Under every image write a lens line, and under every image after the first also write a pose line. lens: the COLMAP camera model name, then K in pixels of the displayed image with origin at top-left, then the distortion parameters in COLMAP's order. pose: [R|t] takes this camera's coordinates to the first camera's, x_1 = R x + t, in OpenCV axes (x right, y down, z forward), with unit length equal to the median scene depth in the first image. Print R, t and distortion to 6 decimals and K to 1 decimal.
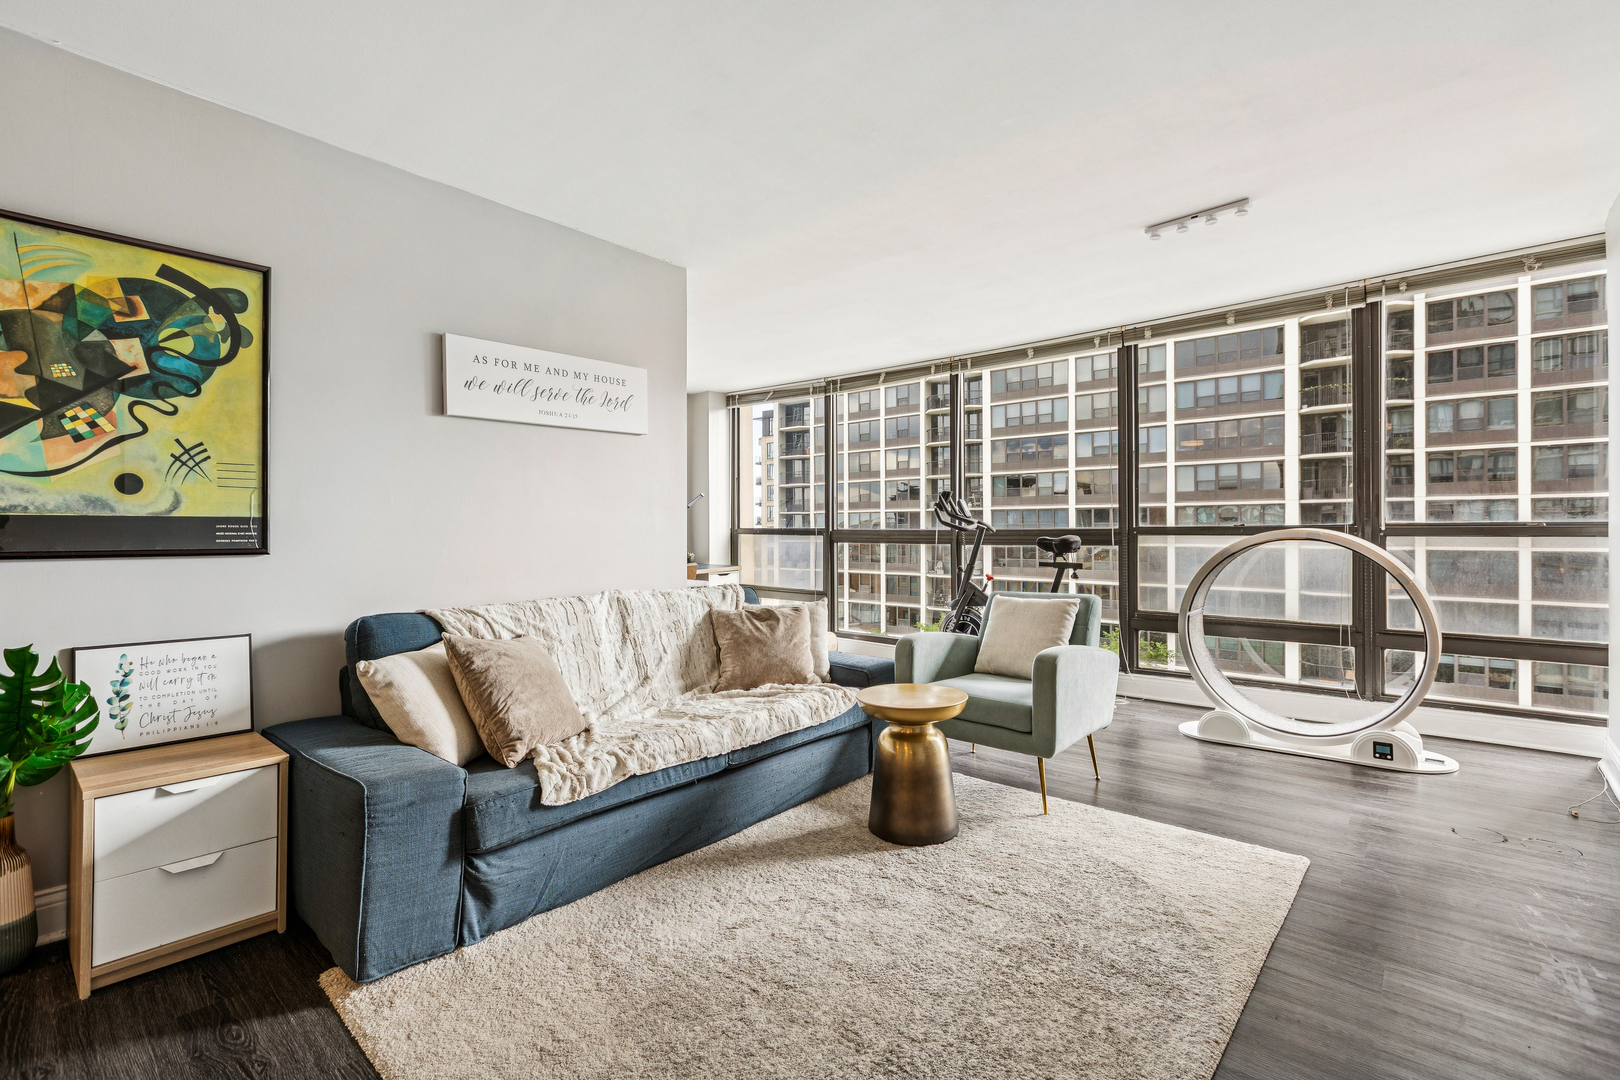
lens RADIAL K [[734.8, 0, 811.8], [0, 734.8, 529.1], [0, 0, 1]] dist [0.000541, -0.000705]
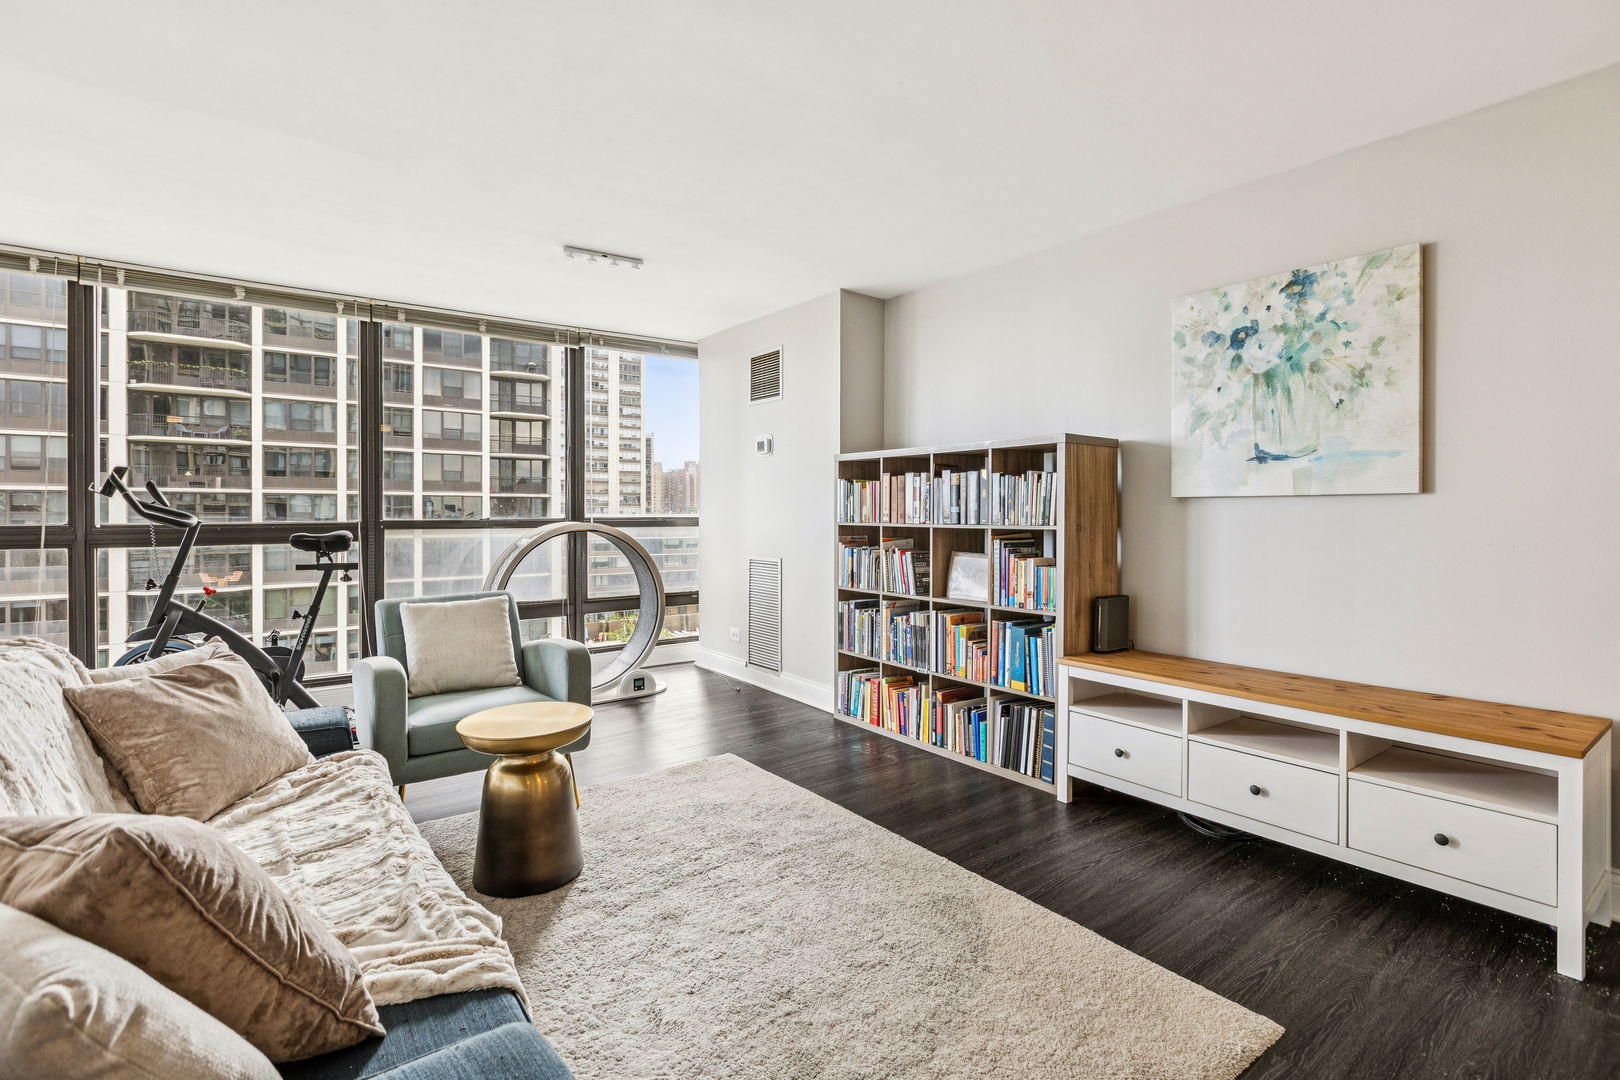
lens RADIAL K [[759.2, 0, 802.2], [0, 759.2, 516.6], [0, 0, 1]] dist [-0.002713, -0.000396]
pose [[0.199813, 0.003201, 0.979829, -0.608536], [0.001652, 0.999992, -0.003604, -0.005731], [-0.979833, 0.002339, 0.199806, 0.462287]]
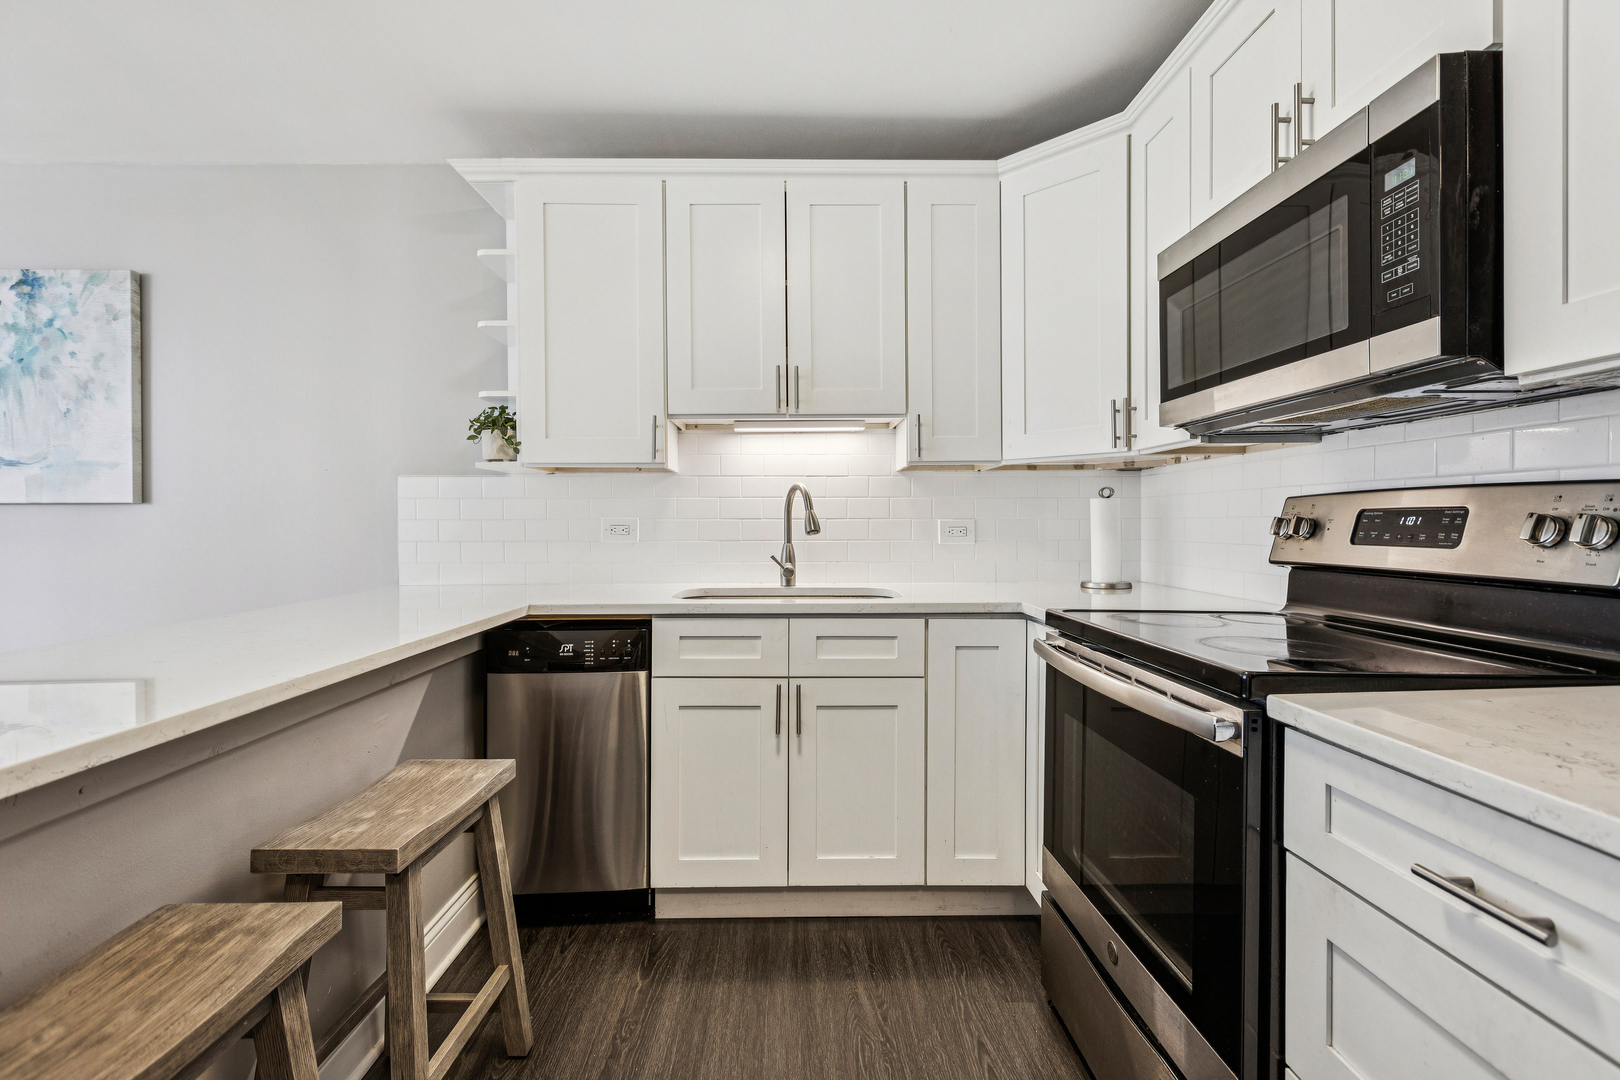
lens RADIAL K [[734.8, 0, 811.8], [0, 734.8, 529.1], [0, 0, 1]] dist [0.000541, -0.000705]
pose [[-0.677830, 0.001057, 0.735218, -0.840864], [0.008231, 0.999947, 0.006151, -0.001415], [-0.735173, 0.010221, -0.677803, -0.030669]]
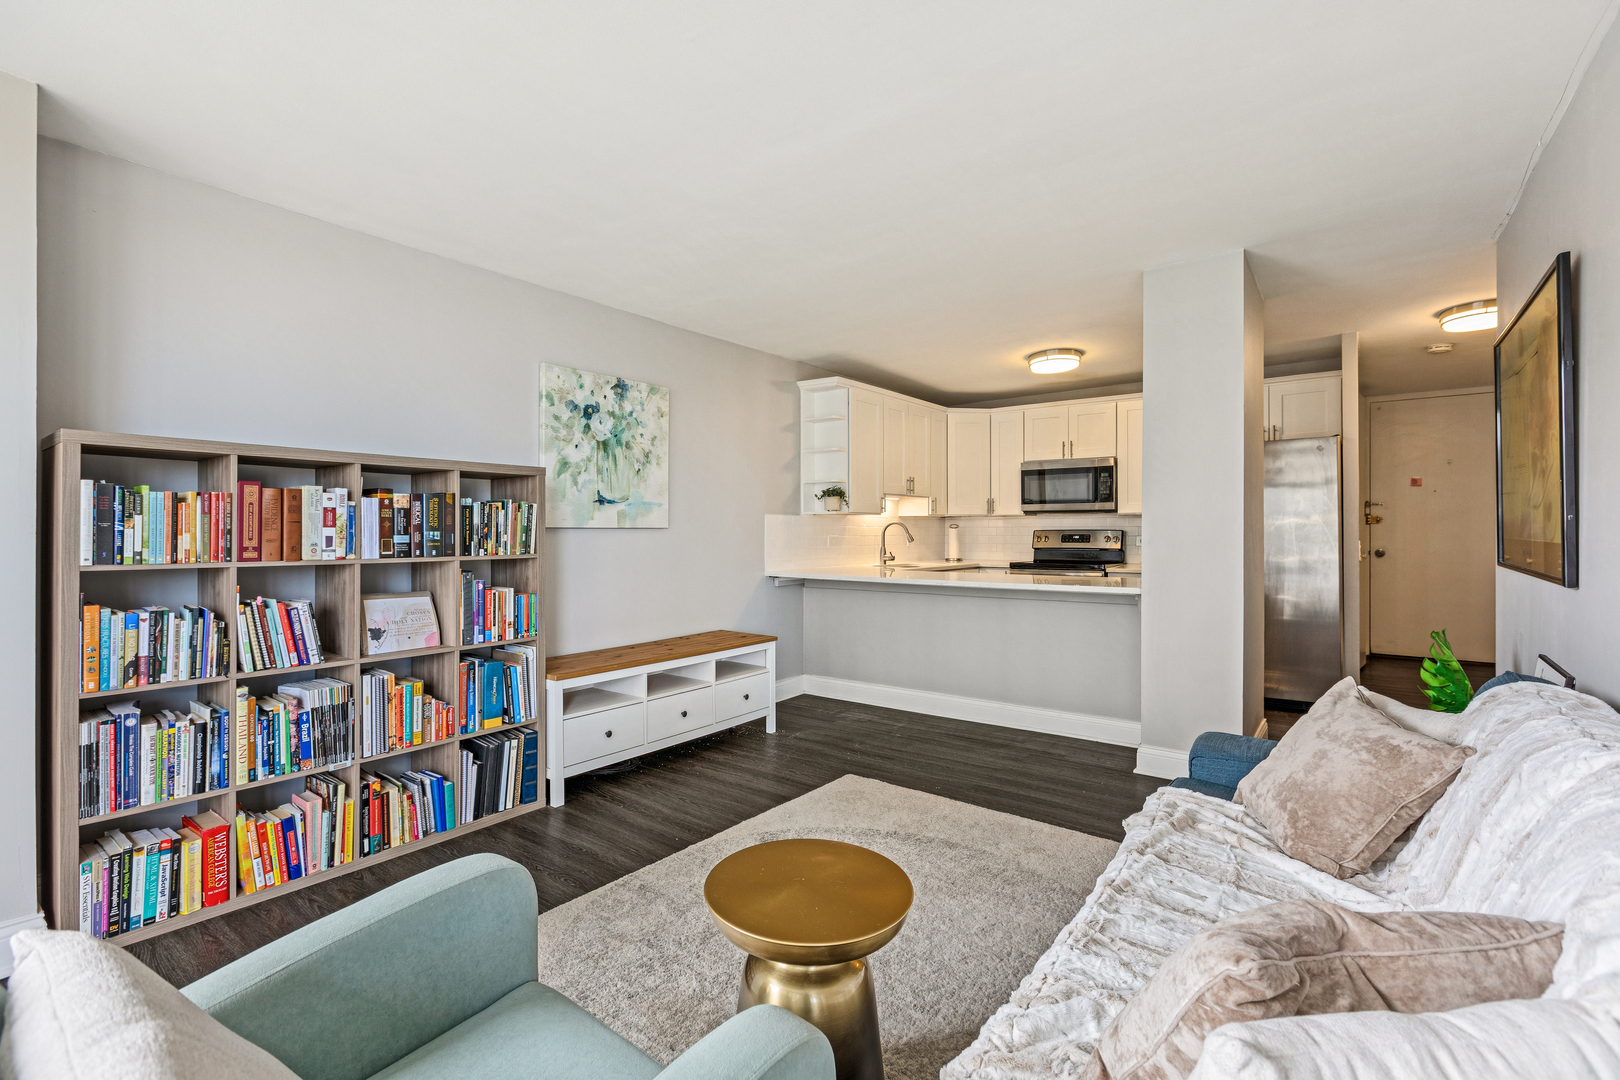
lens RADIAL K [[718.4, 0, 805.9], [0, 718.4, 533.5], [0, 0, 1]] dist [0.000147, -0.000072]
pose [[-0.997832, 0.006087, -0.065534, 0.156049], [0.005577, 0.999953, 0.007966, -0.031830], [0.065580, 0.007583, -0.997819, 1.385835]]
